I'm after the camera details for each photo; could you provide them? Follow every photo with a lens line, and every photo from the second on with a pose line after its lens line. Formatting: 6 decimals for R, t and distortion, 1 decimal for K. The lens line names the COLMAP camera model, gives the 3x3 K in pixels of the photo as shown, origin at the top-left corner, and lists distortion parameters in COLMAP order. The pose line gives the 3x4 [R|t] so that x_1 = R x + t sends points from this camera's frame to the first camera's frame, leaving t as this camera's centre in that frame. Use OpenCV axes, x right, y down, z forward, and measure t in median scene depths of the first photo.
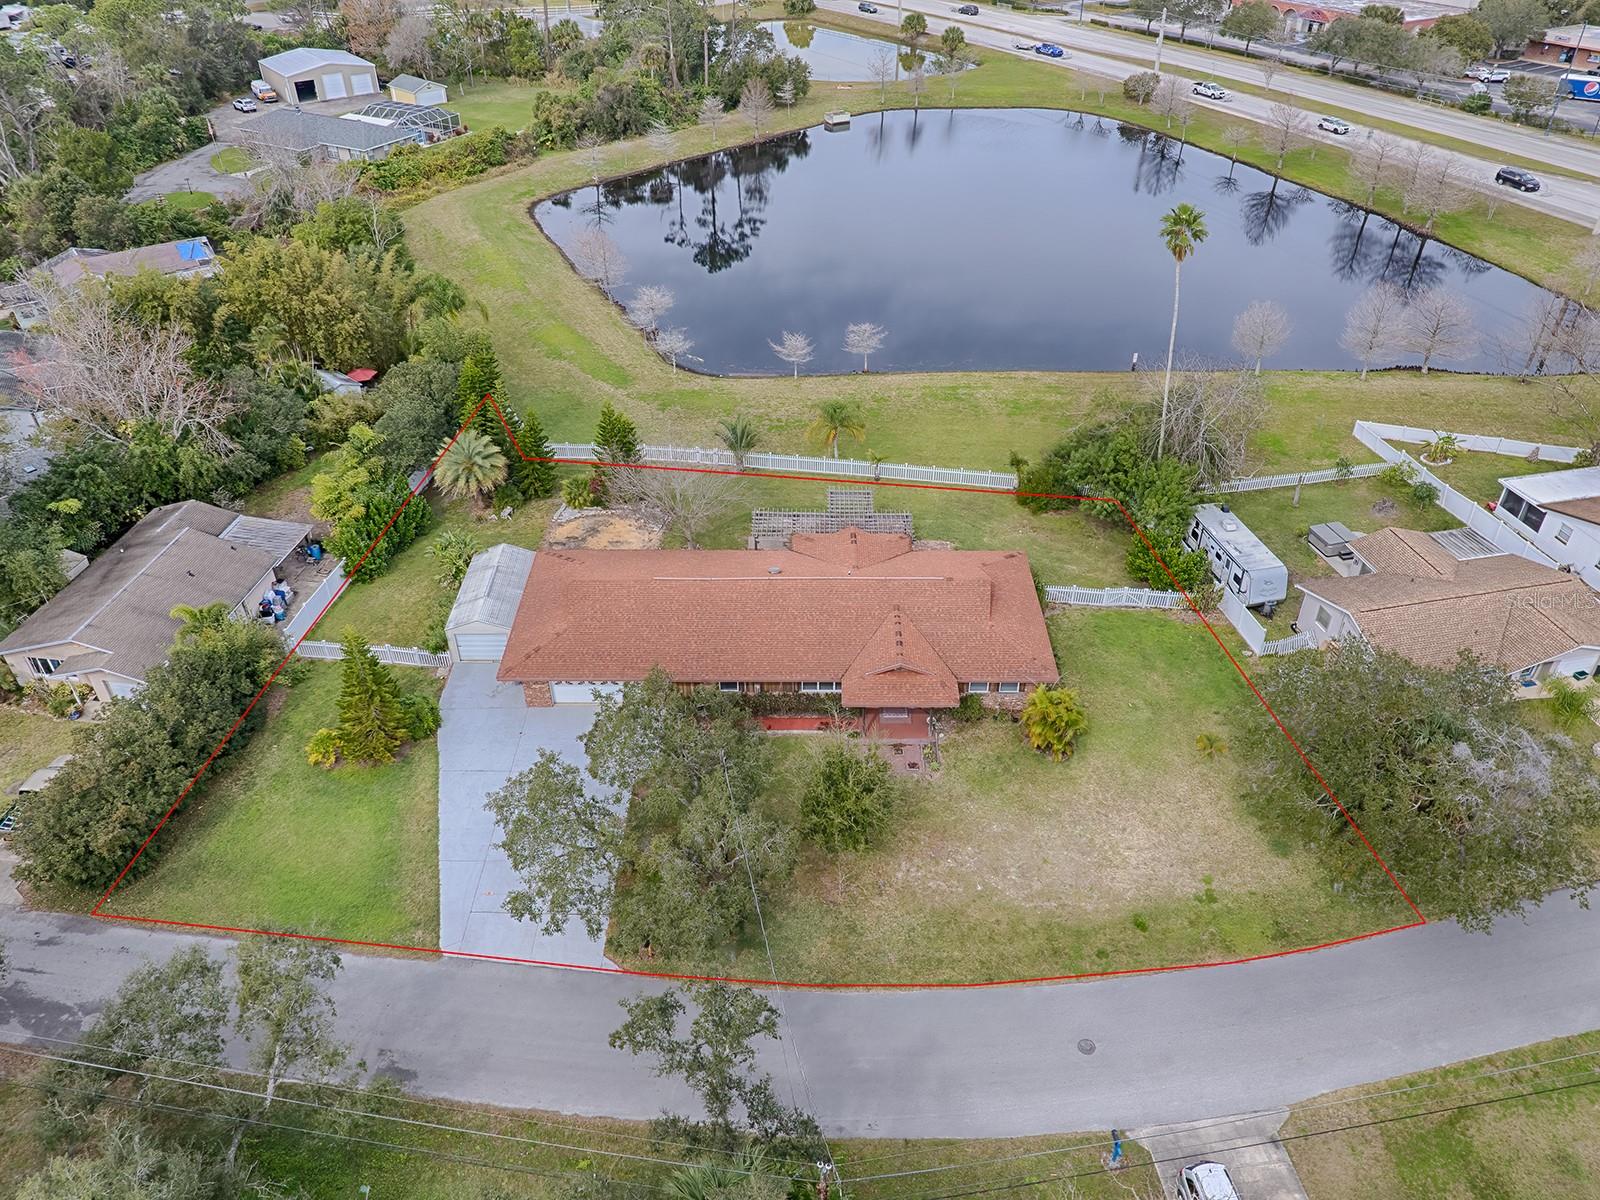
lens RADIAL K [[1157.5, 0, 804.0], [0, 1157.5, 599.8], [0, 0, 1]] dist [-0.056924, 0.040708]
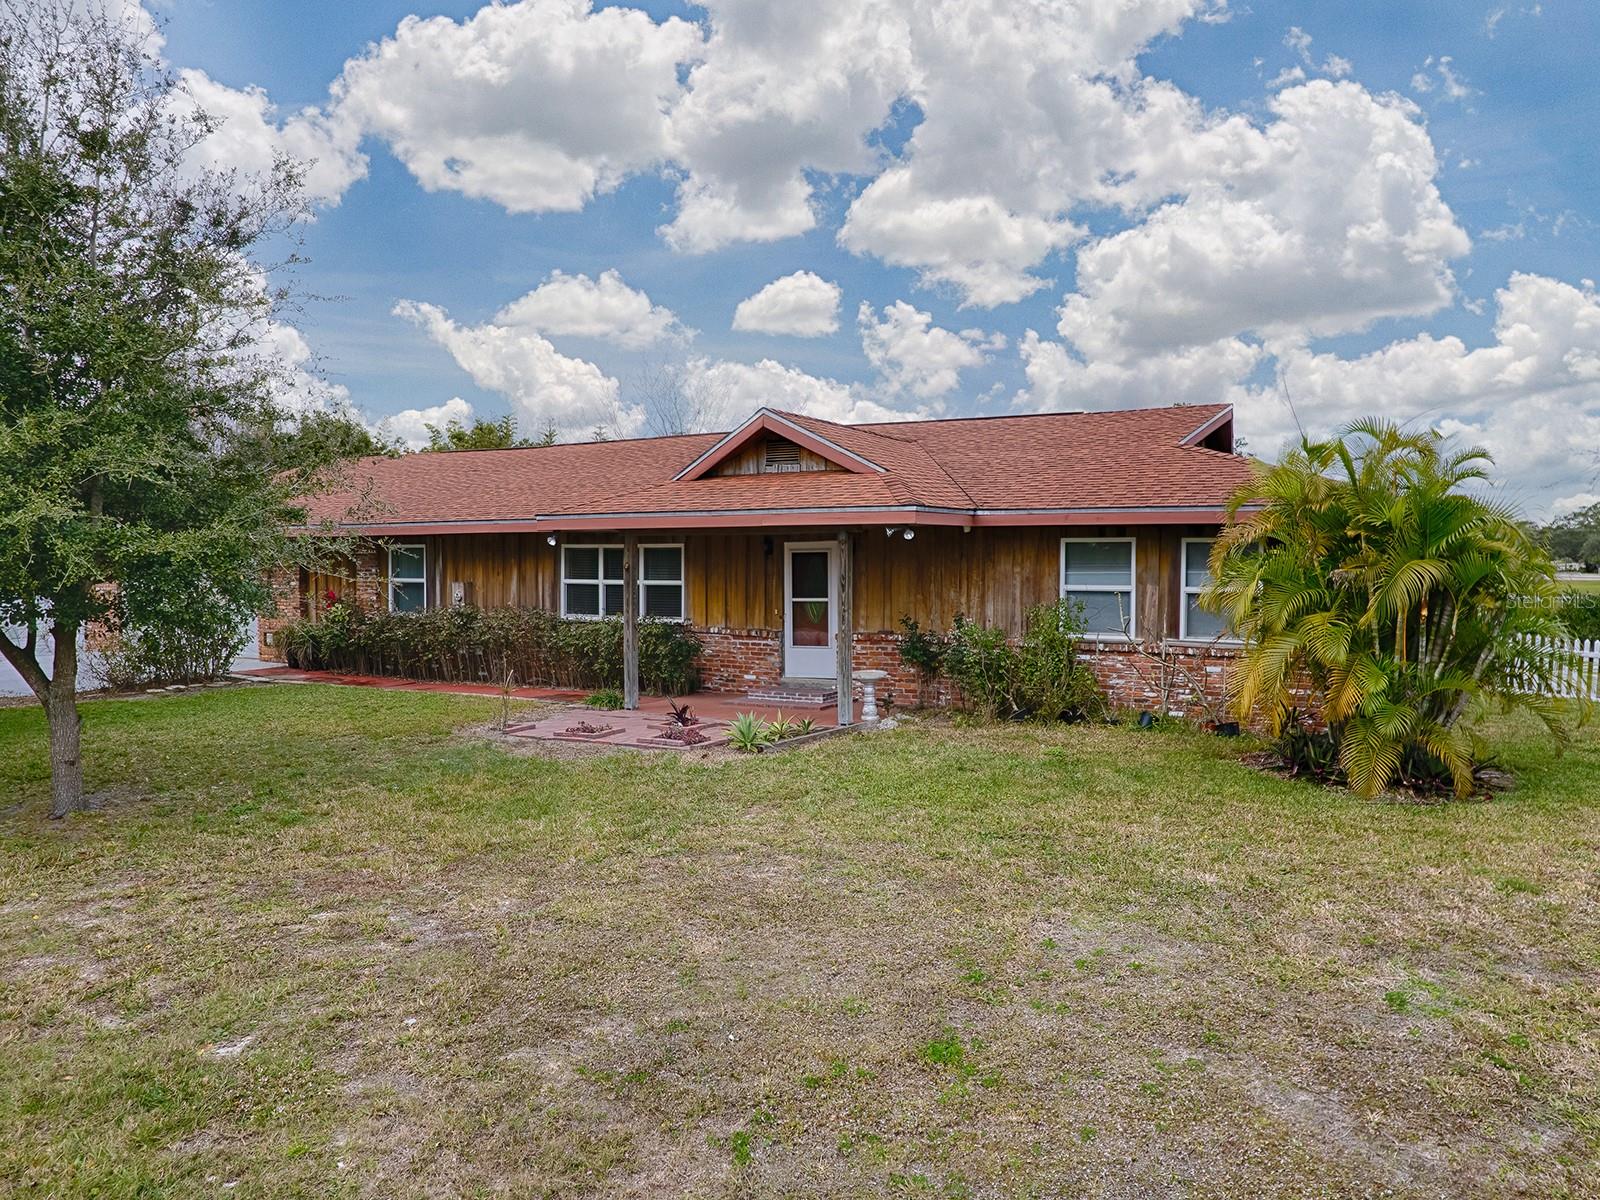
lens RADIAL K [[1157.5, 0, 808.4], [0, 1157.5, 606.7], [0, 0, 1]] dist [-0.056924, 0.040708]
pose [[0.881282, 0.024499, -0.471955, 0.167752], [-0.278539, 0.833691, -0.476839, 0.166710], [0.381783, 0.551687, 0.741541, 0.609575]]
